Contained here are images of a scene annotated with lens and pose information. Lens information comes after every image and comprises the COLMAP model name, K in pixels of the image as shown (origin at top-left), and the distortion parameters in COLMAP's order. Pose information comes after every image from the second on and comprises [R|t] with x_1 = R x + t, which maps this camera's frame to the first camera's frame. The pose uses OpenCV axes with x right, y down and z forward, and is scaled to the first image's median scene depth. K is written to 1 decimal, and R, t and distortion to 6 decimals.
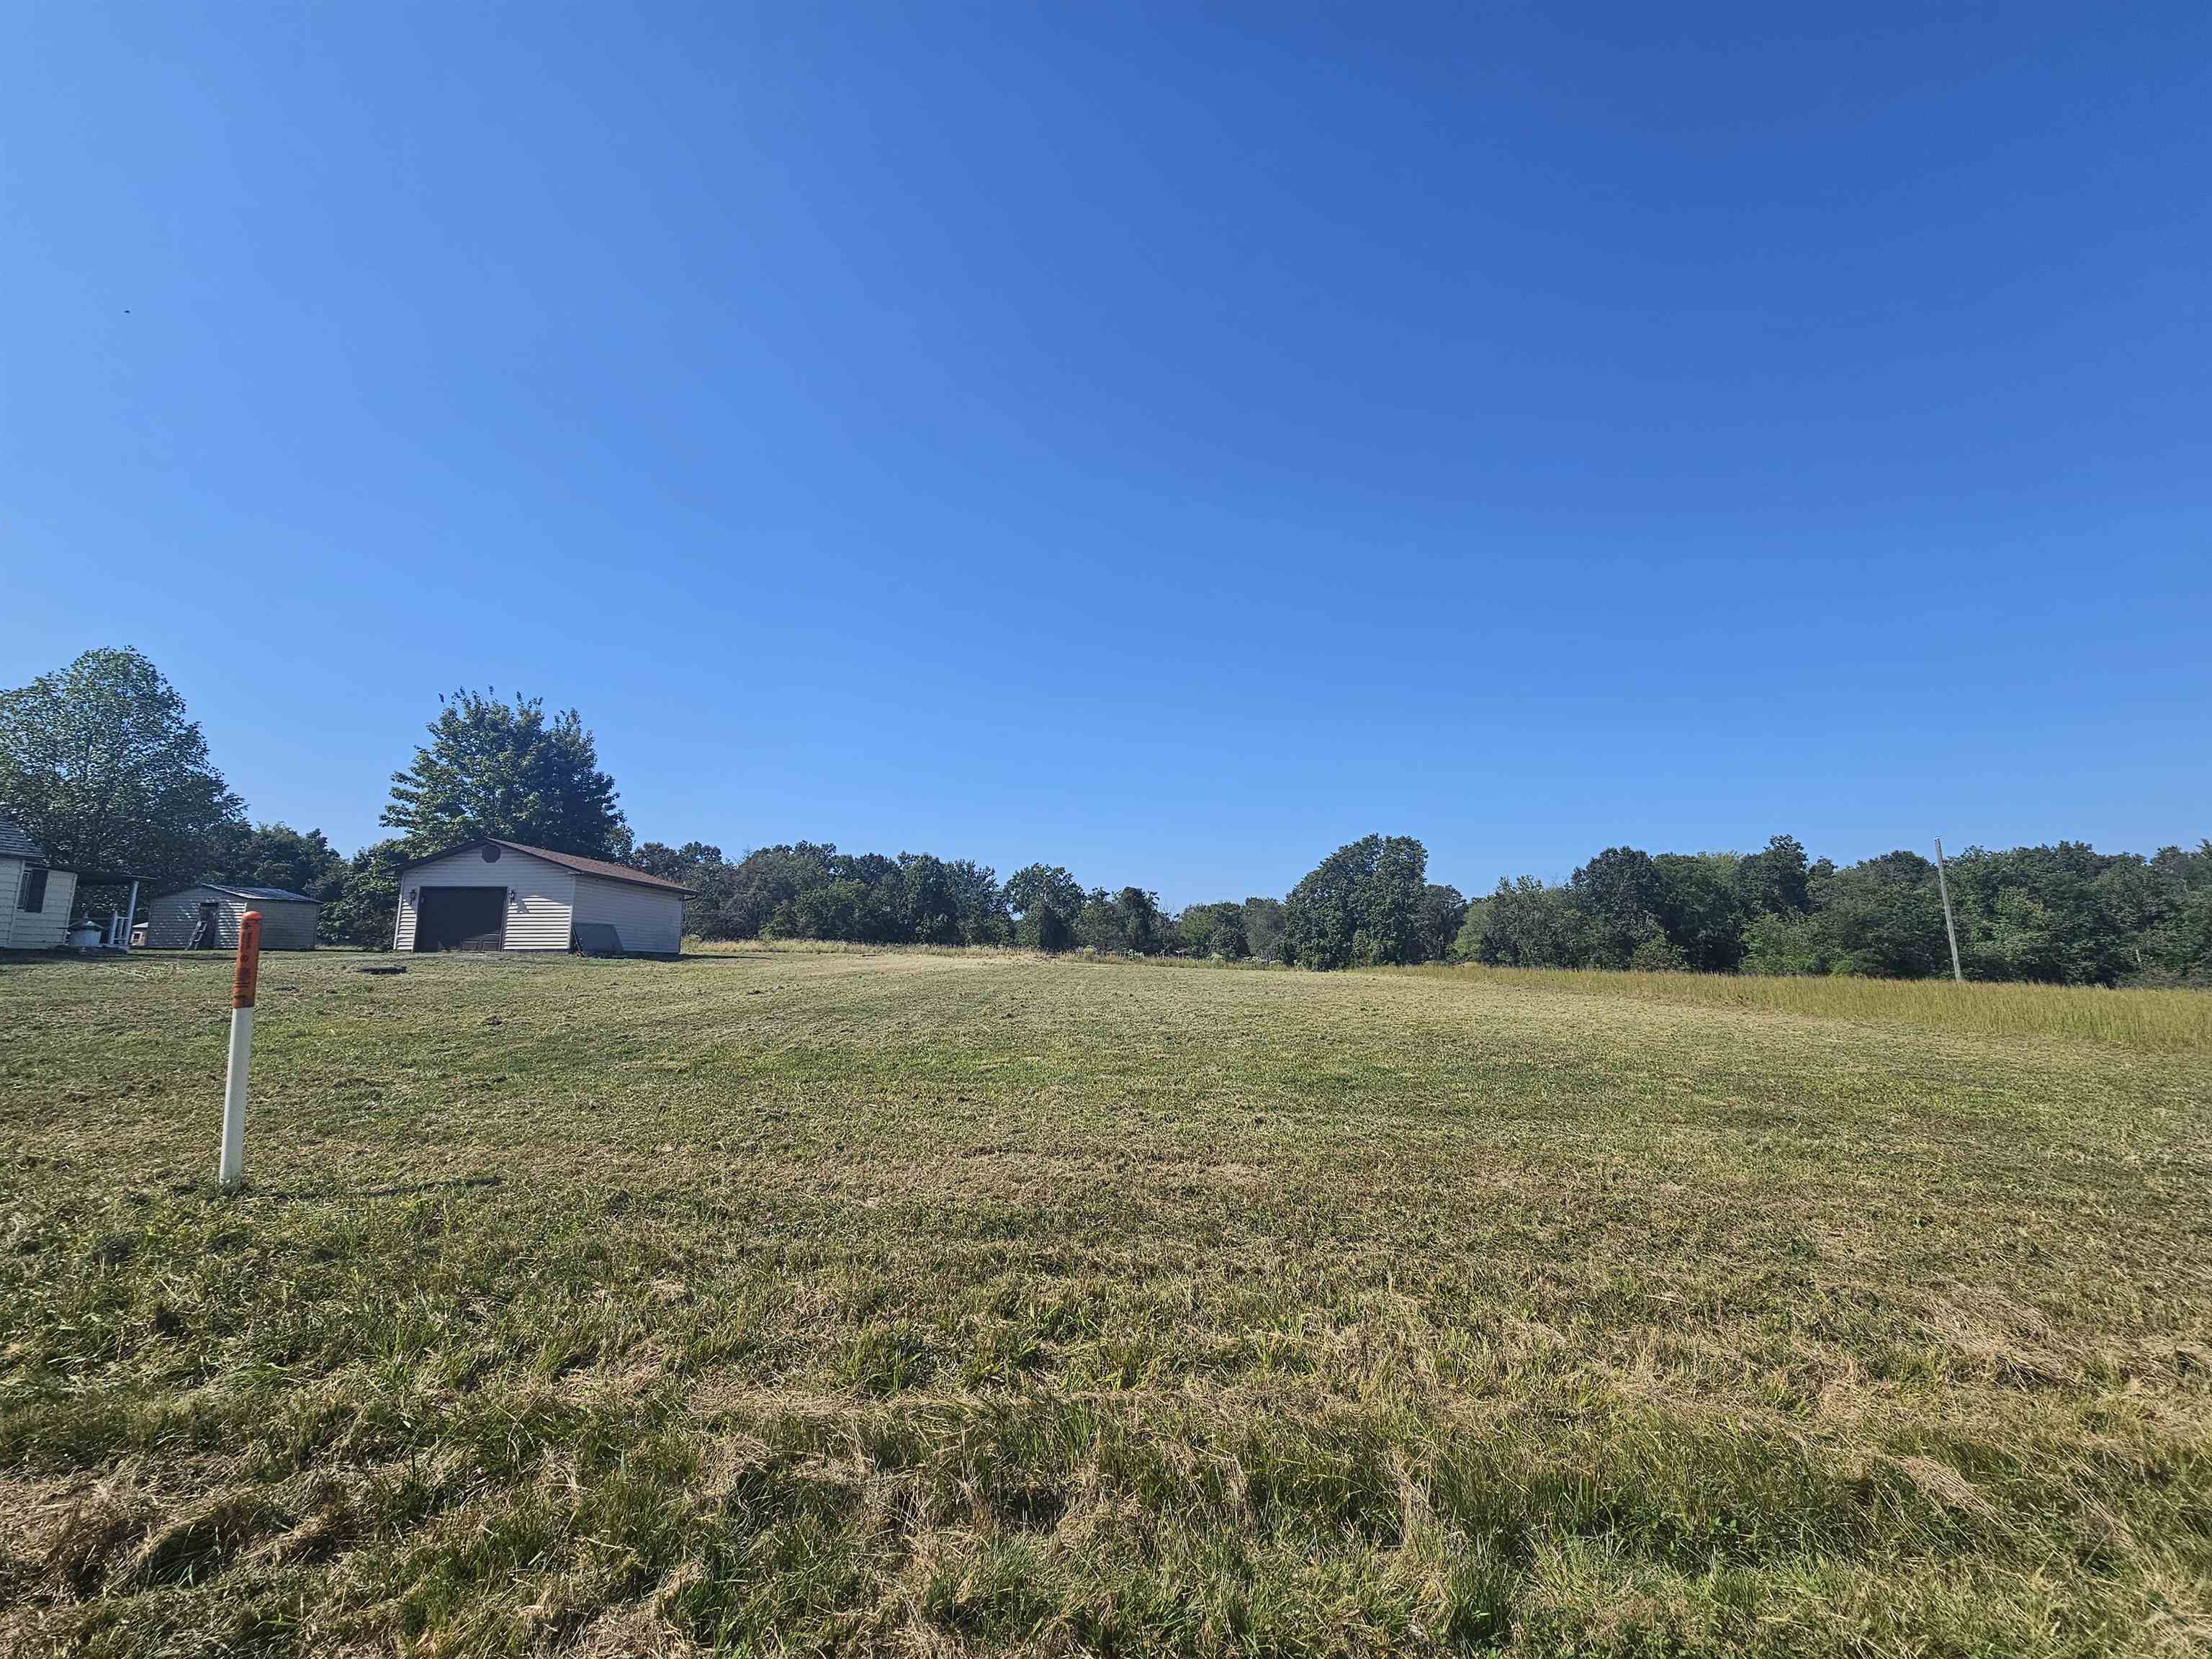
lens RADIAL K [[905.3, 0, 1109.3], [0, 905.3, 823.6], [0, 0, 1]] dist [-0.005646, 0.001881]
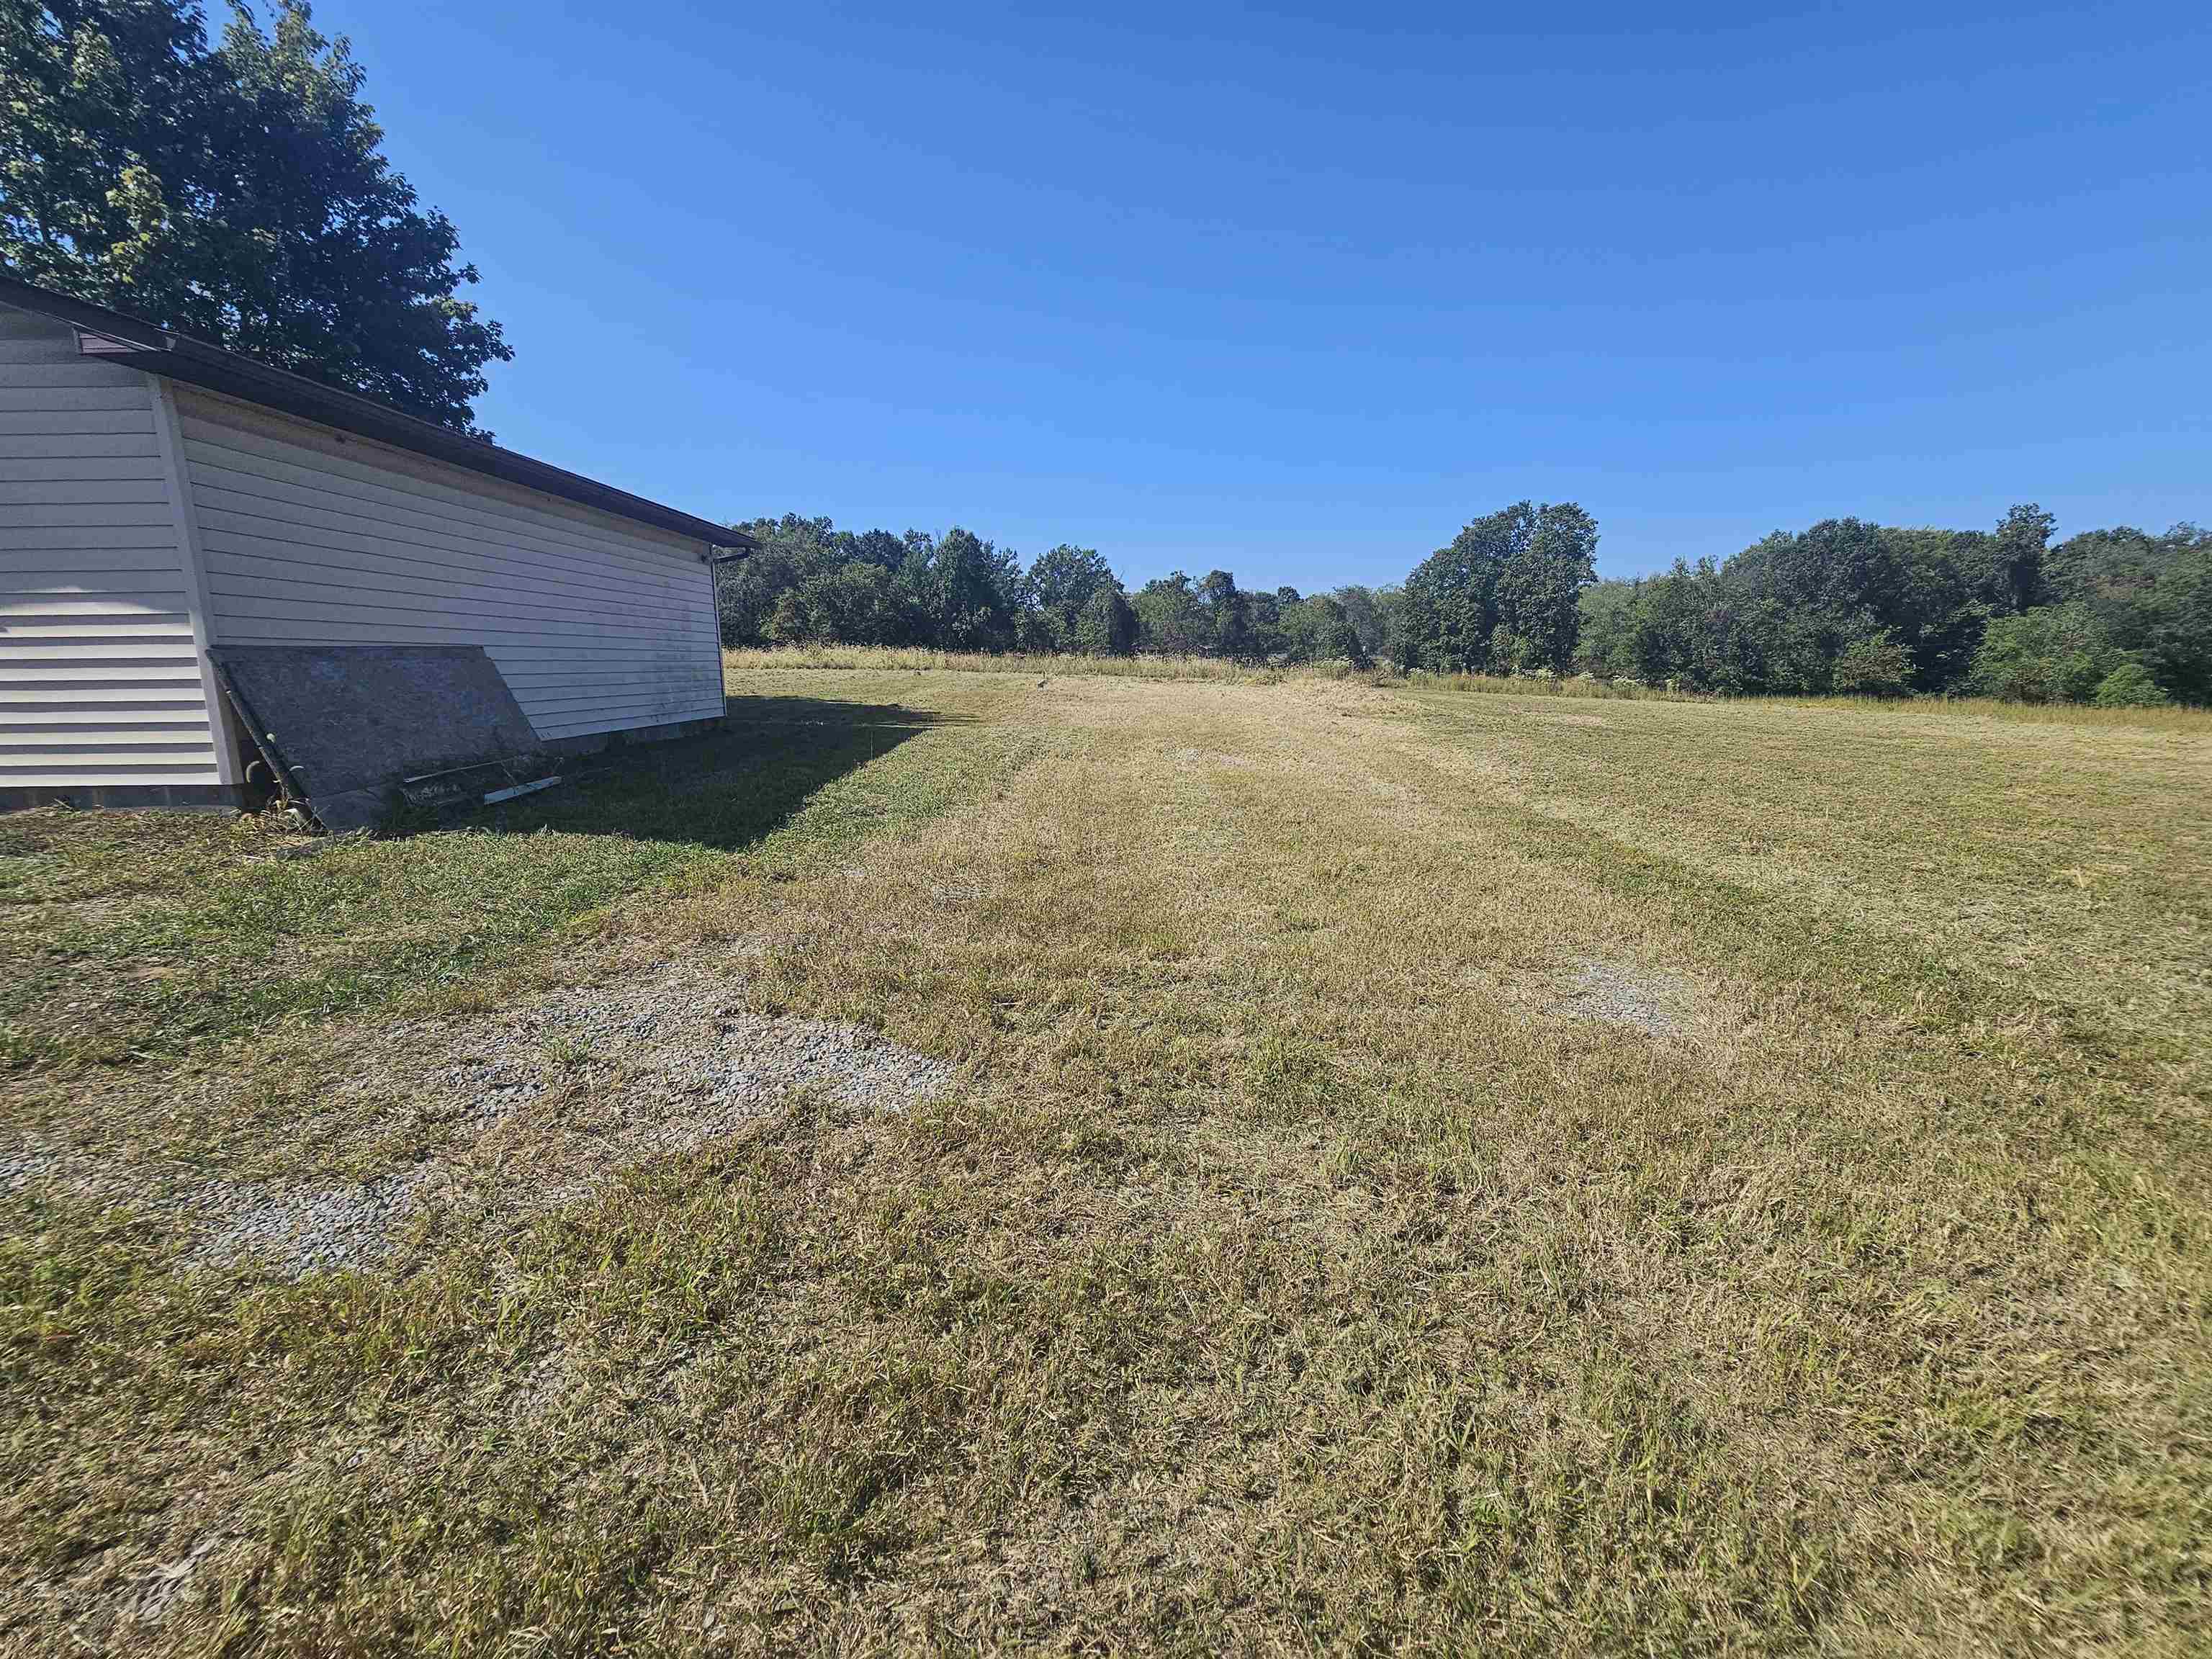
lens RADIAL K [[905.3, 0, 1108.7], [0, 905.3, 829.2], [0, 0, 1]] dist [-0.005646, 0.001881]
pose [[0.999707, -0.007350, 0.023046, -0.094376], [-0.000758, 0.942733, 0.333547, 0.019162], [-0.024178, -0.333467, 0.942452, 0.178496]]
